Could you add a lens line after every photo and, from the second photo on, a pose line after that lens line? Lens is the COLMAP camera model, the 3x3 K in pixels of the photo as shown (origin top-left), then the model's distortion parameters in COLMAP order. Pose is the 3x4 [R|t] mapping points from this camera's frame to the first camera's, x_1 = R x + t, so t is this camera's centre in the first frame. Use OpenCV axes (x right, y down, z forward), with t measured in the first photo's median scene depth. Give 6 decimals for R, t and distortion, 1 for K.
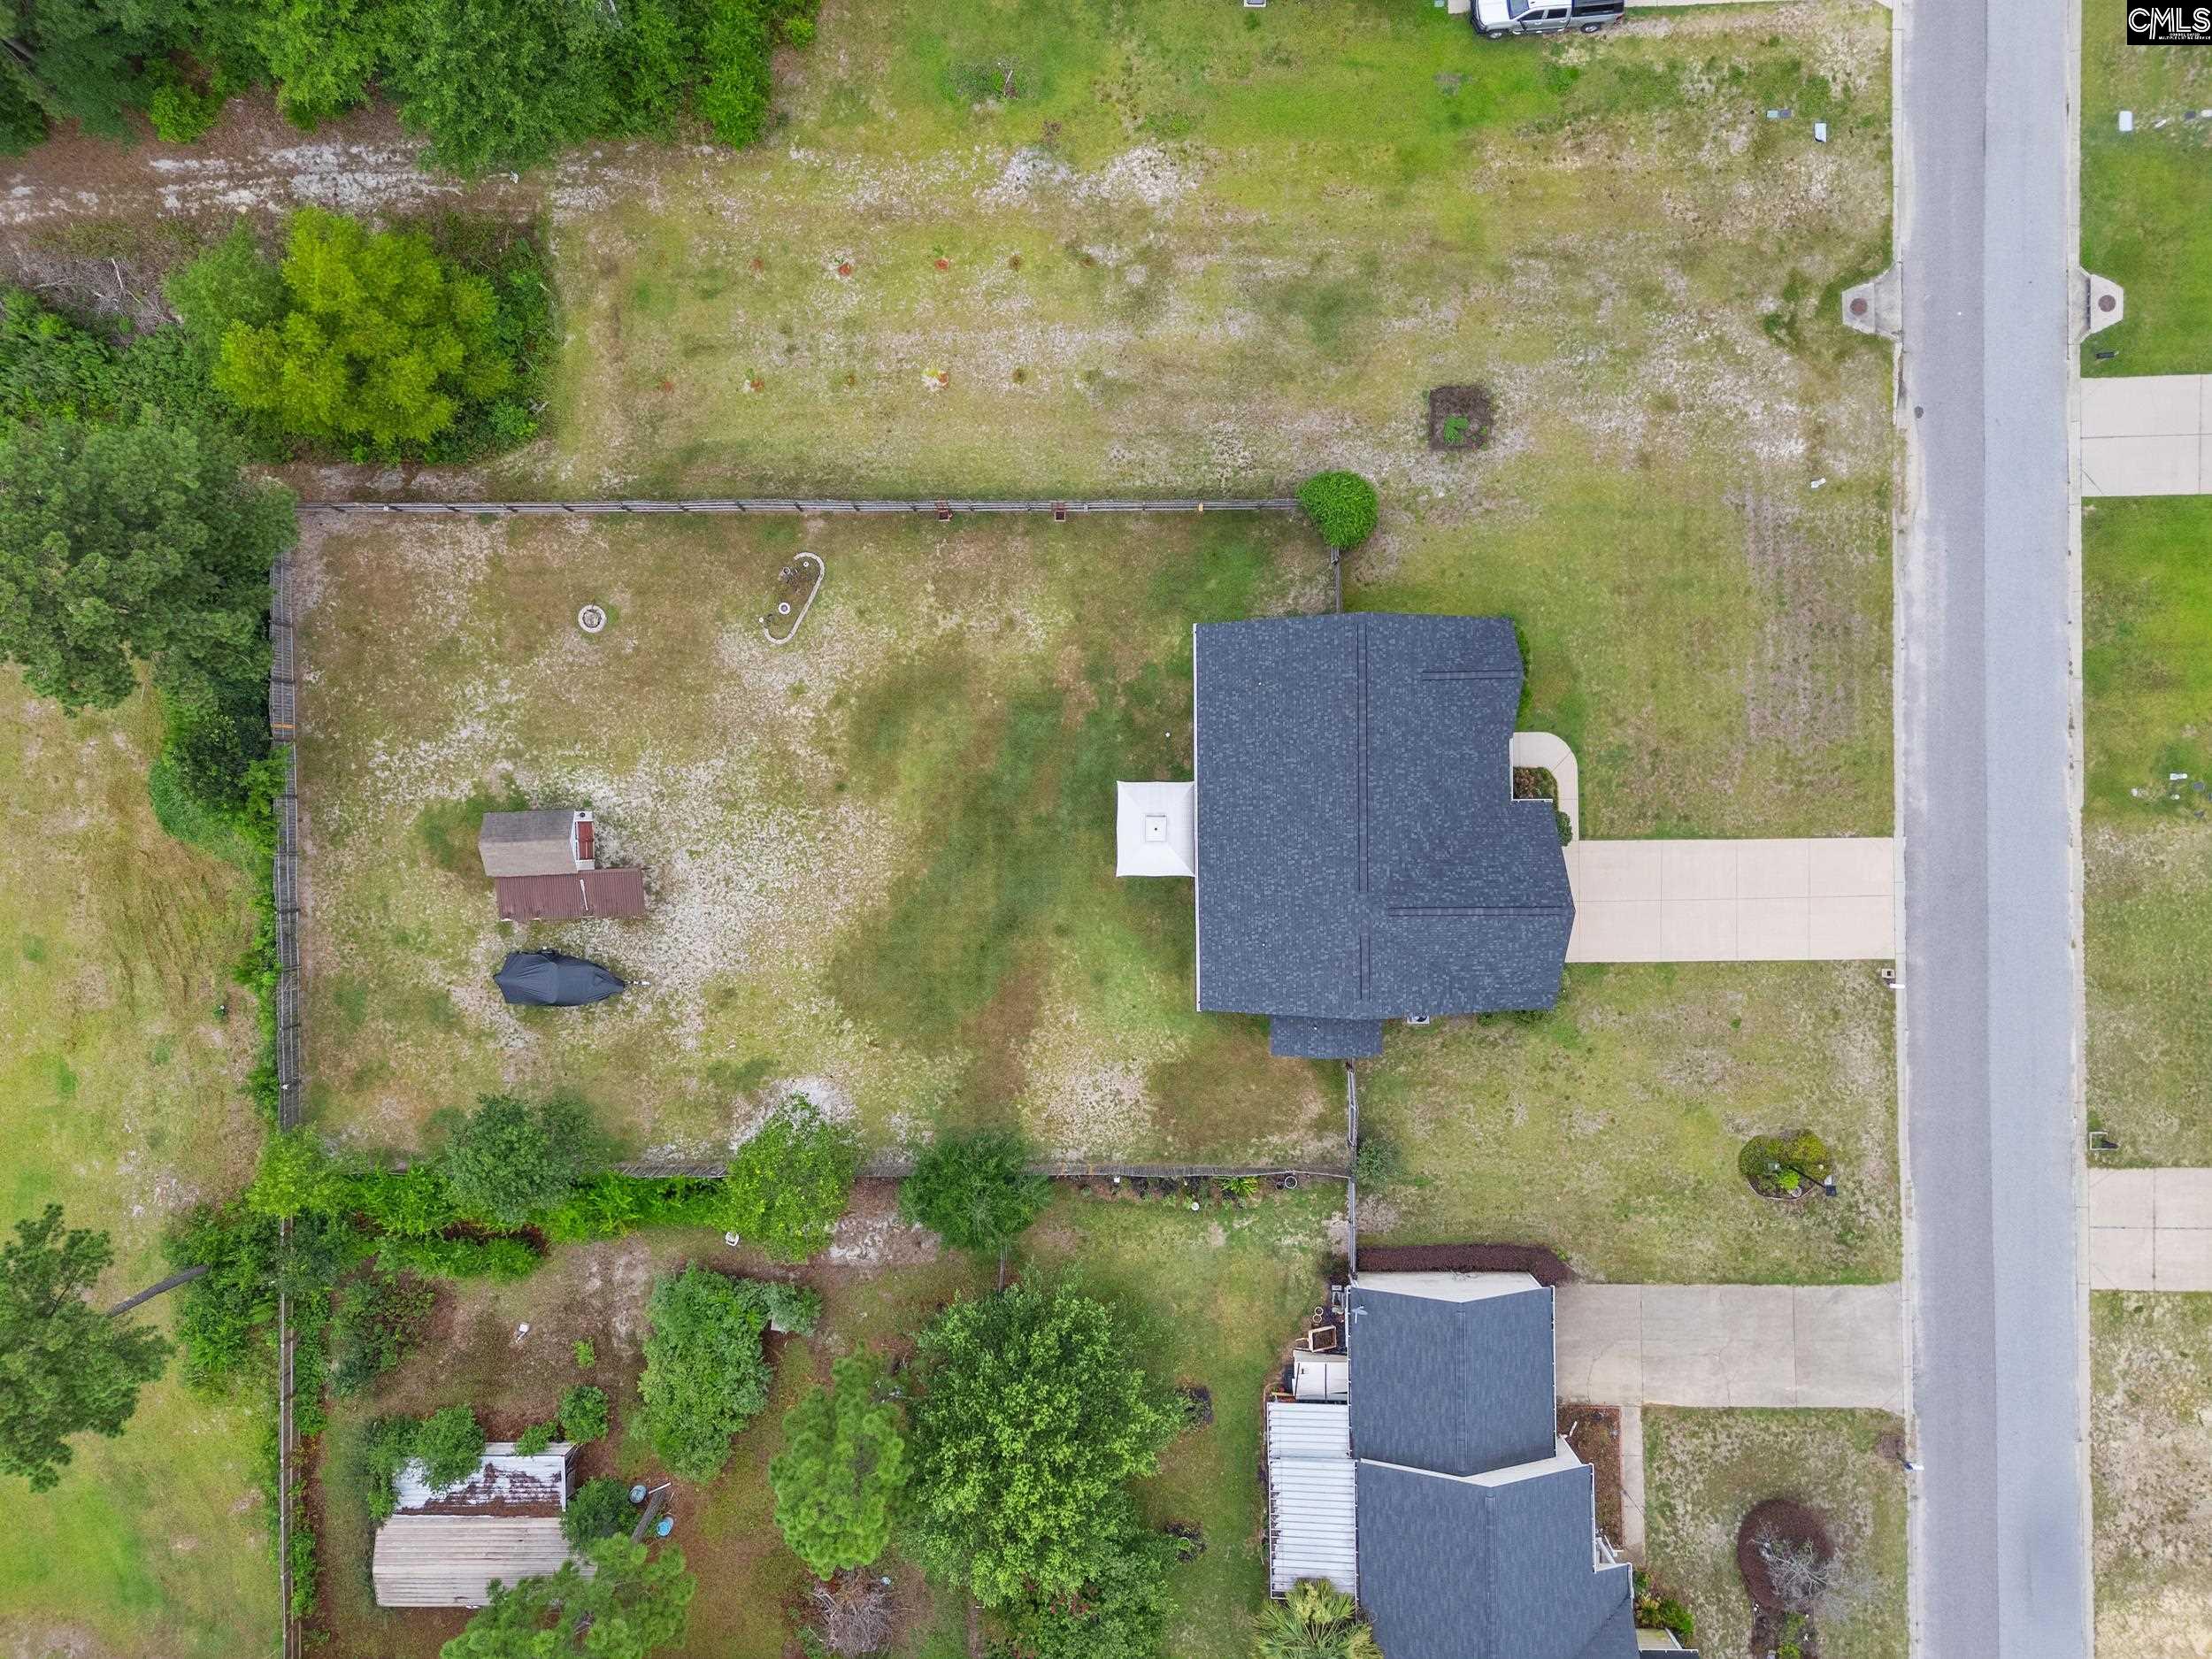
lens RADIAL K [[1629.2, 0, 1097.2], [0, 1629.2, 827.2], [0, 0, 1]] dist [0.071653, -0.064189]
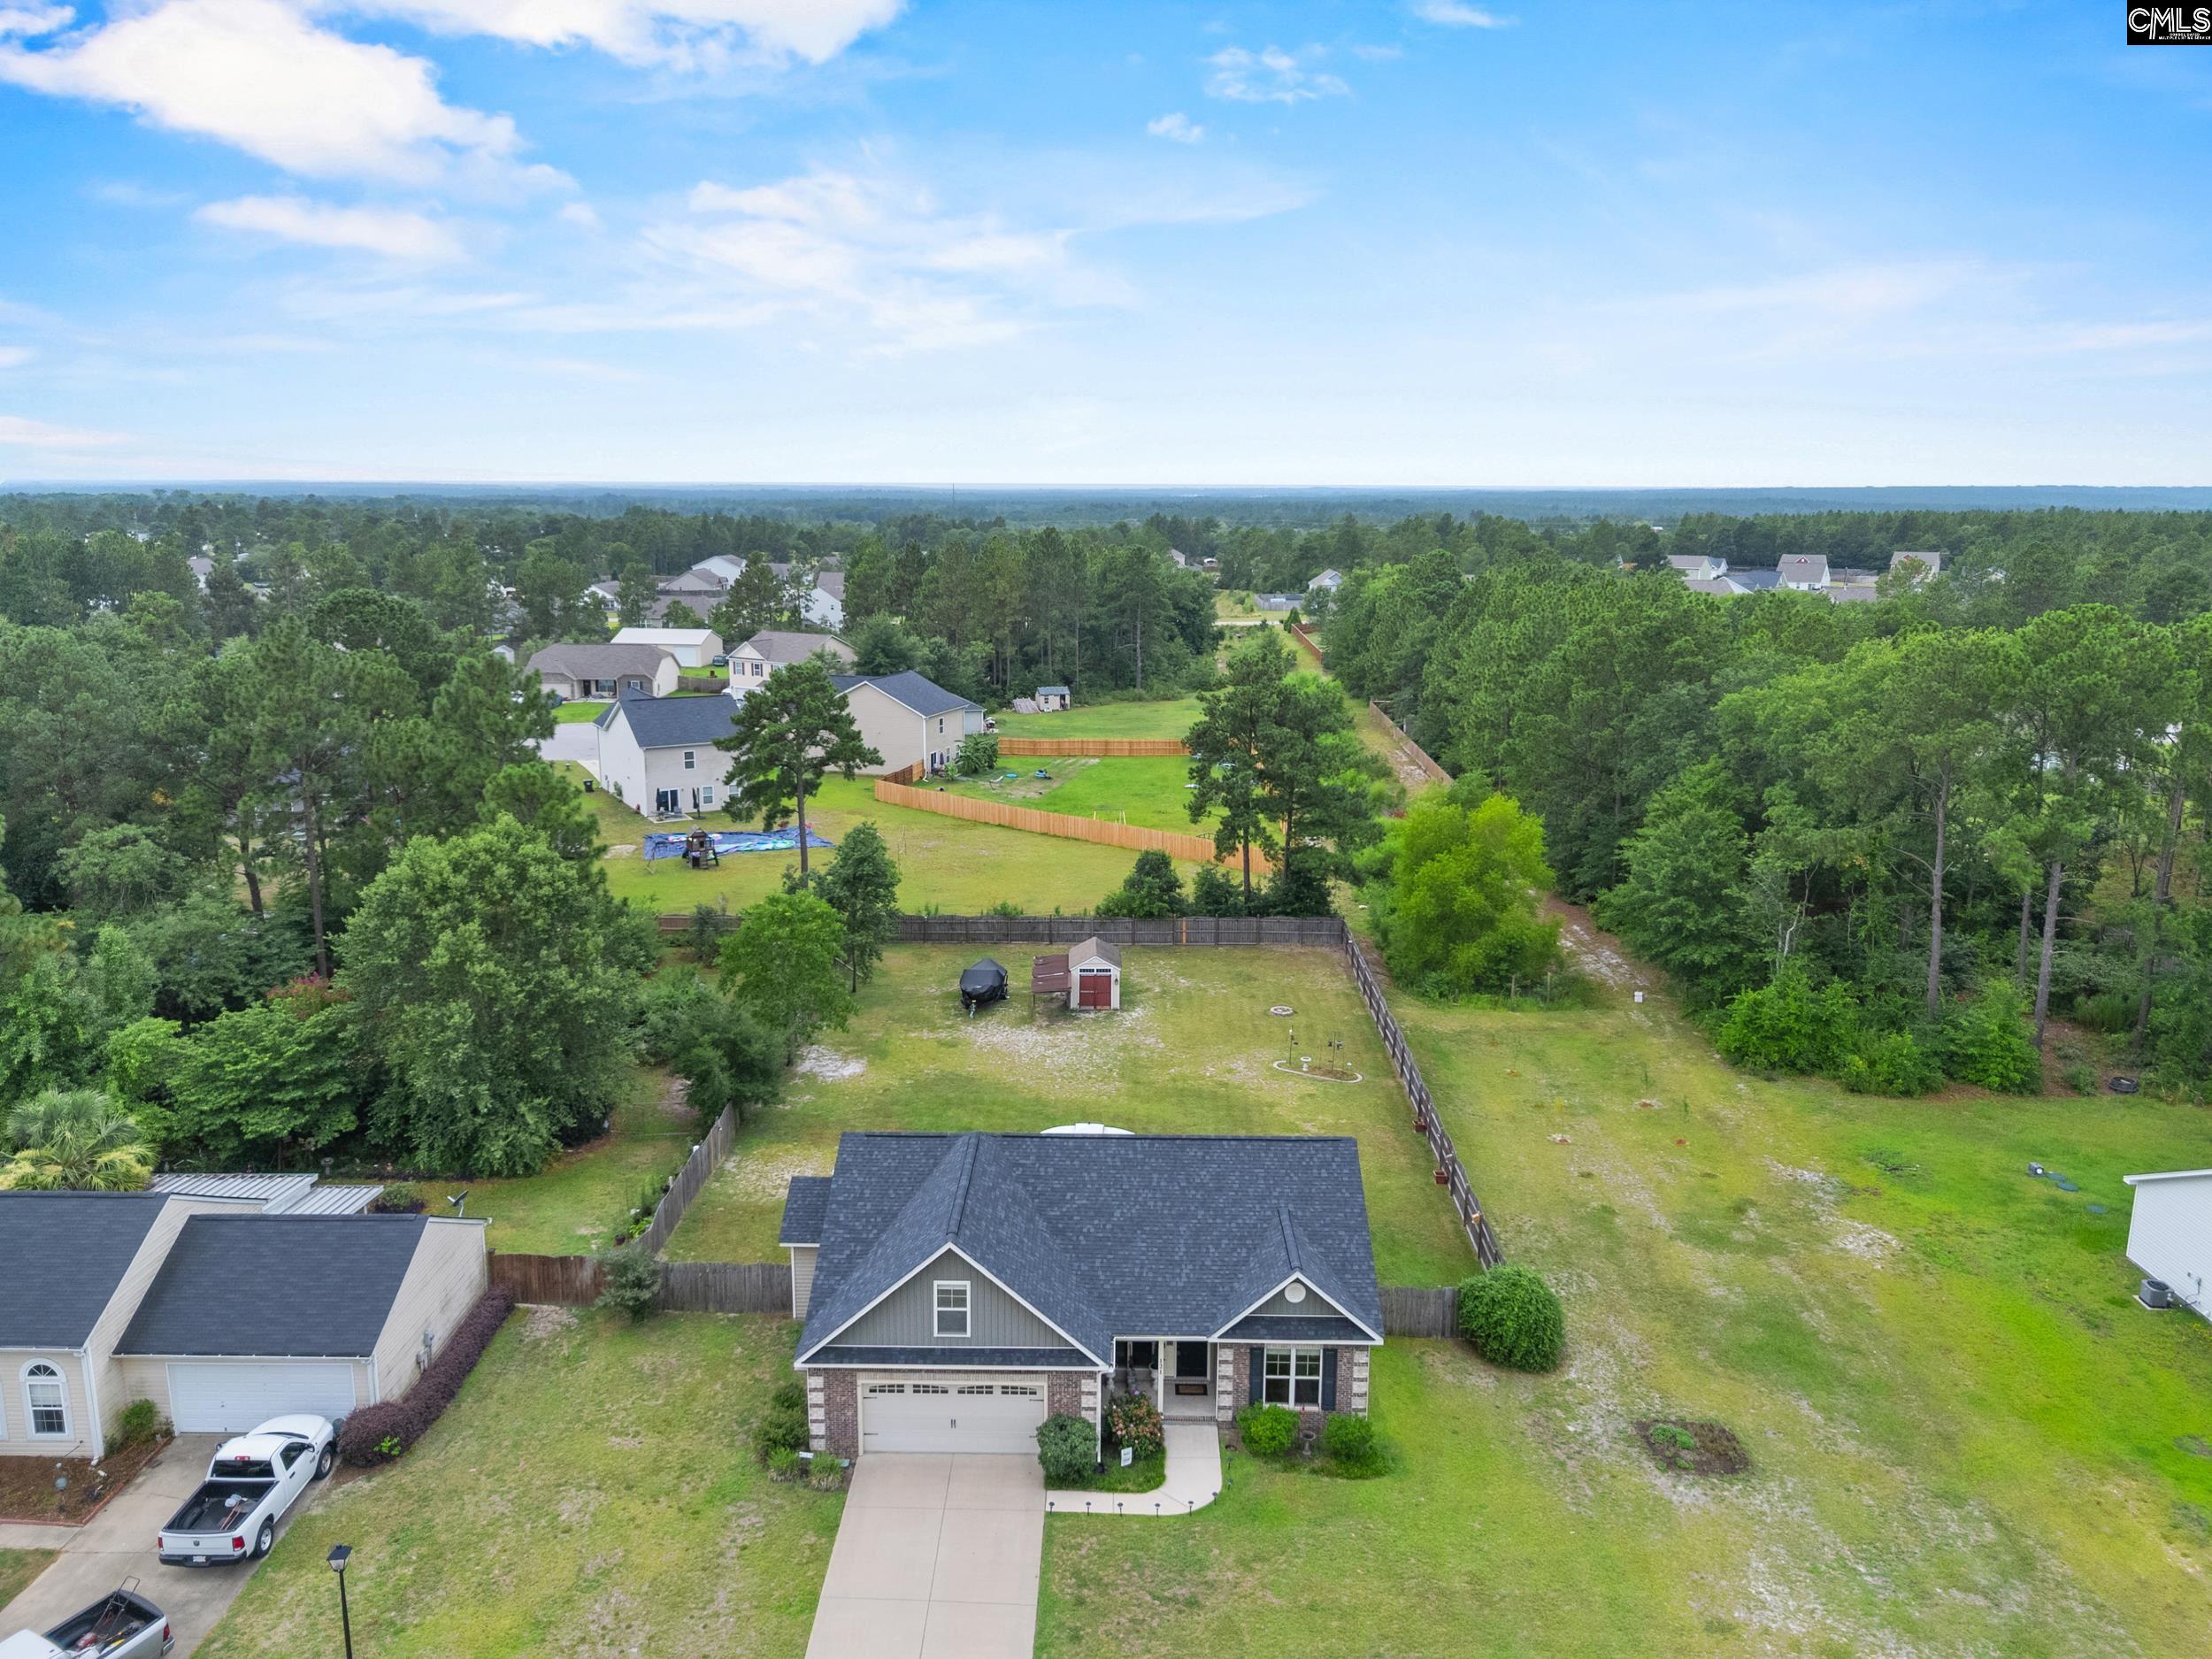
lens RADIAL K [[1629.2, 0, 1097.2], [0, 1629.2, 827.2], [0, 0, 1]] dist [0.071653, -0.064189]
pose [[-0.029783, 0.224533, -0.974011, 0.817891], [-0.999489, -0.017988, 0.026415, -0.022457], [-0.011589, 0.974300, 0.224954, 0.609622]]
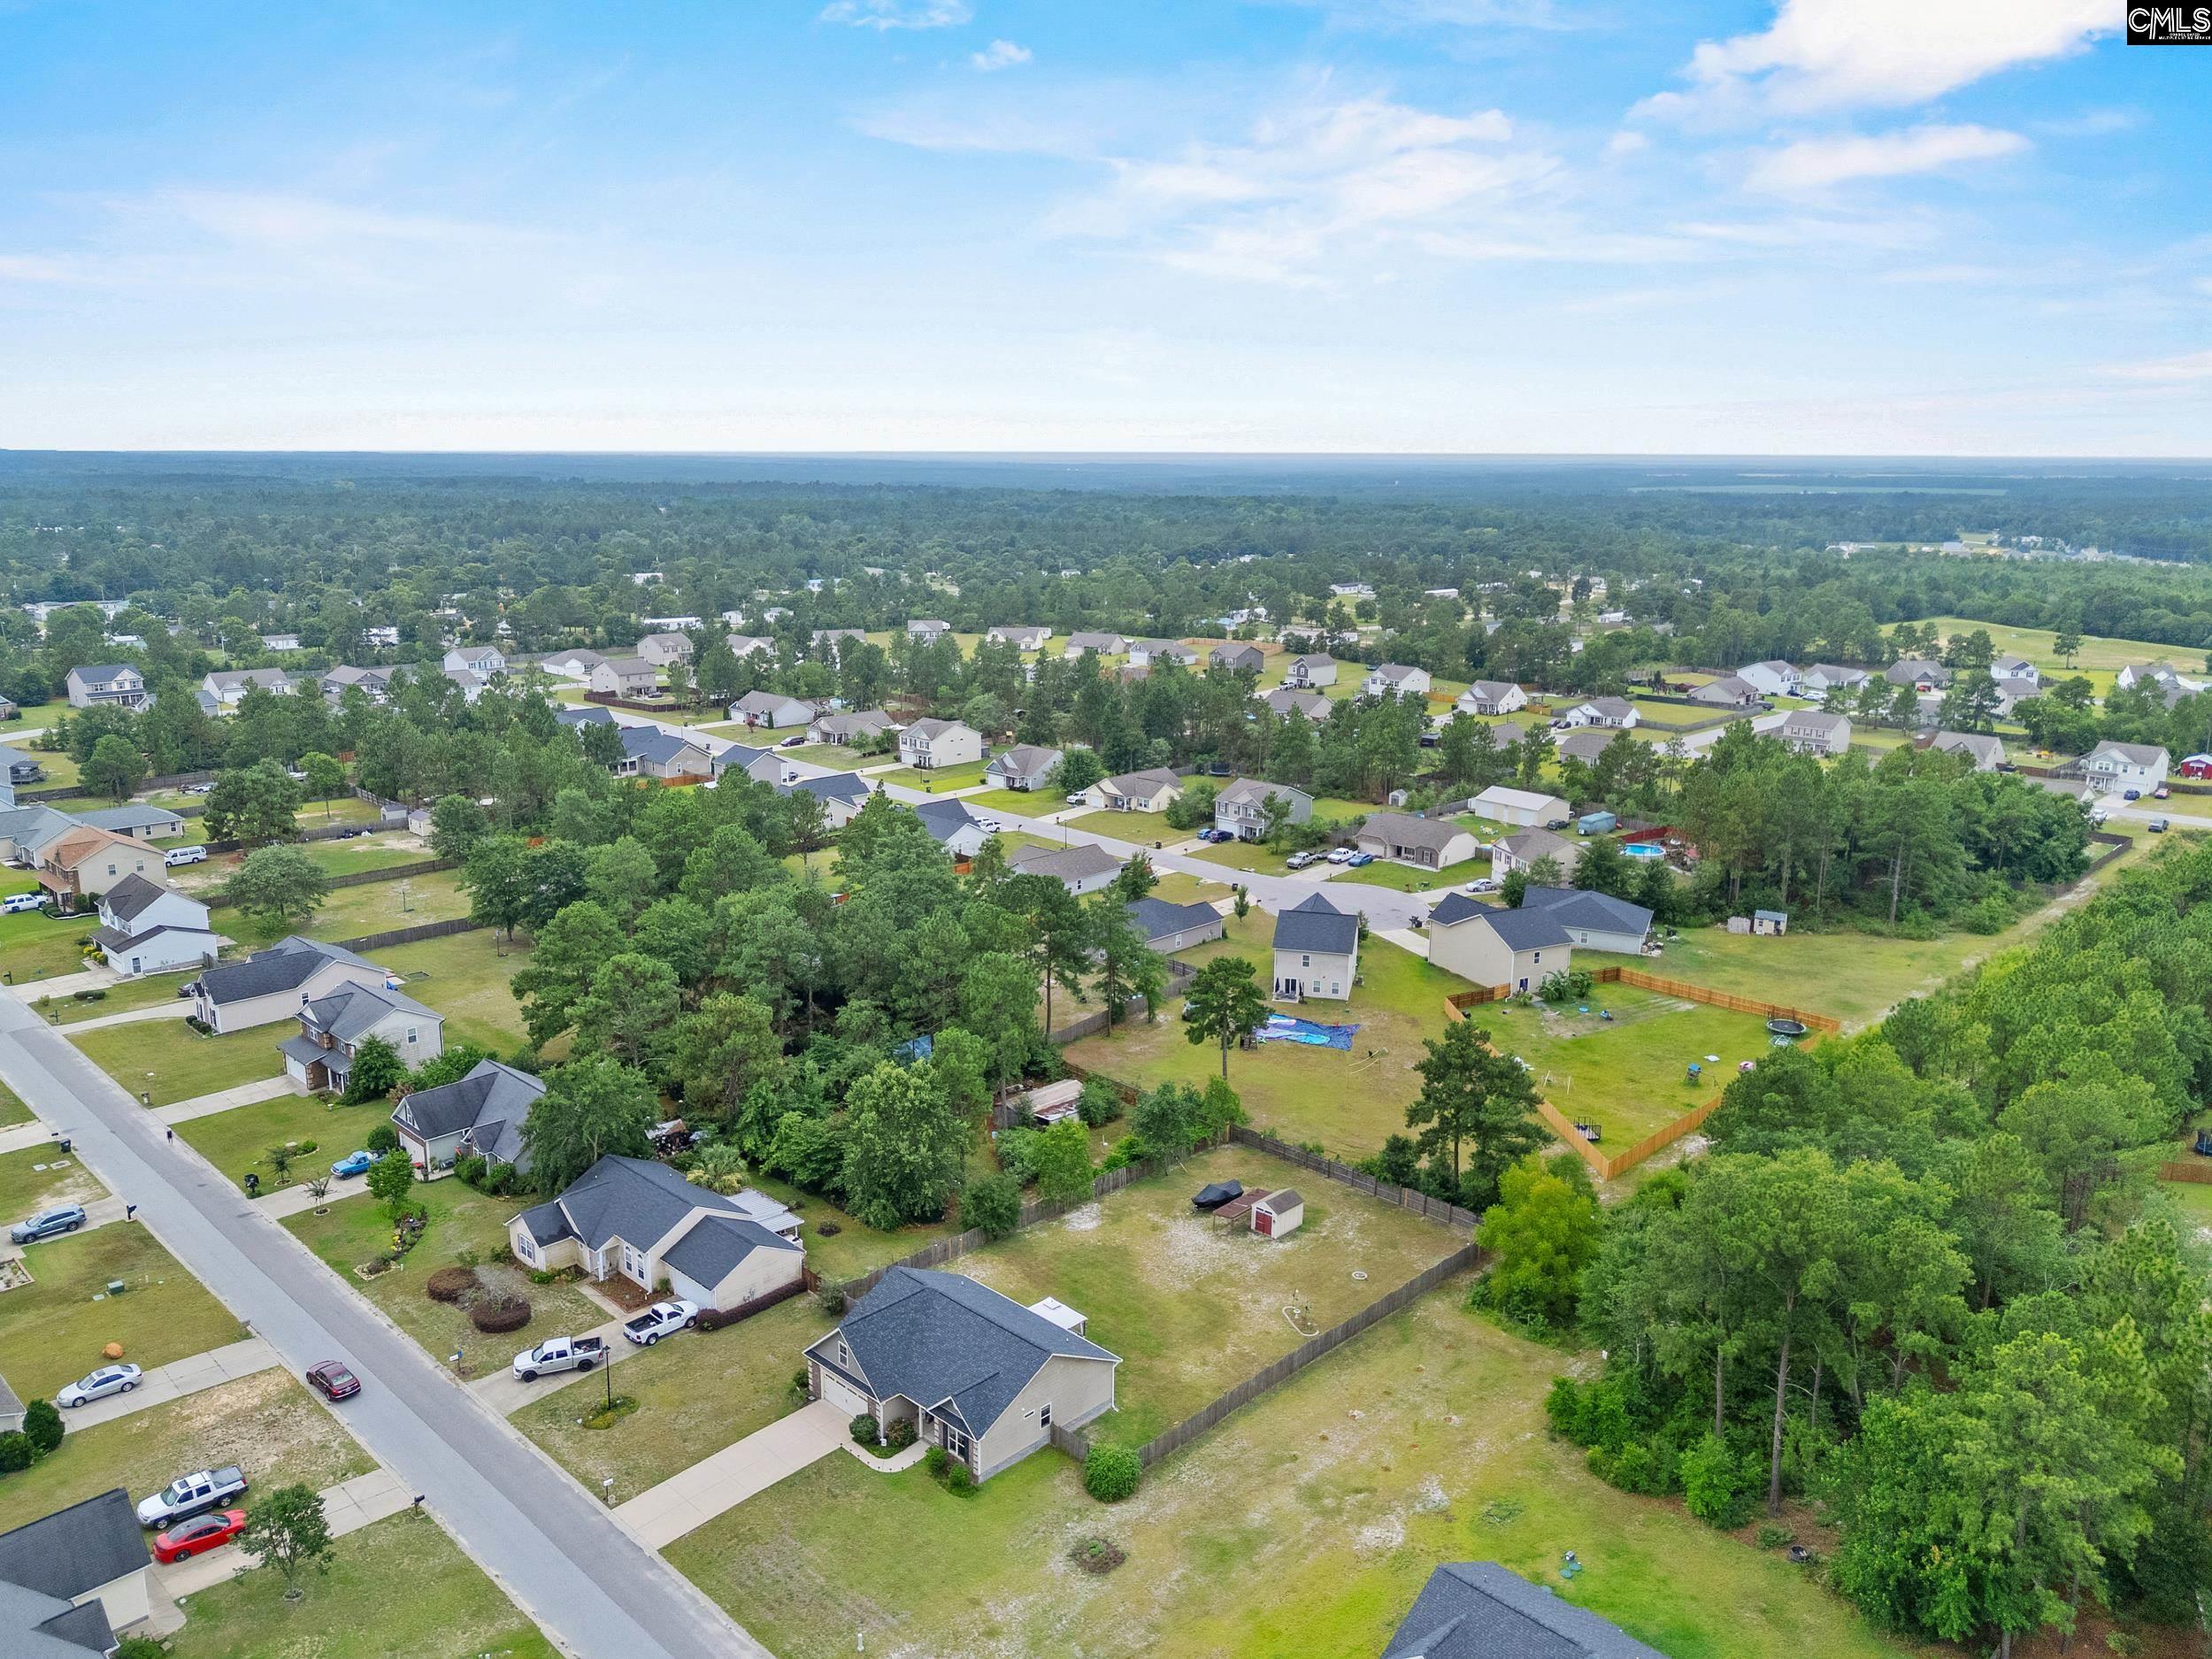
lens RADIAL K [[1629.2, 0, 1097.2], [0, 1629.2, 827.2], [0, 0, 1]] dist [0.071653, -0.064189]
pose [[-0.706547, 0.174605, -0.685788, 1.047660], [-0.707665, -0.172399, 0.685193, -1.075596], [0.001409, 0.969429, 0.245370, 0.082403]]
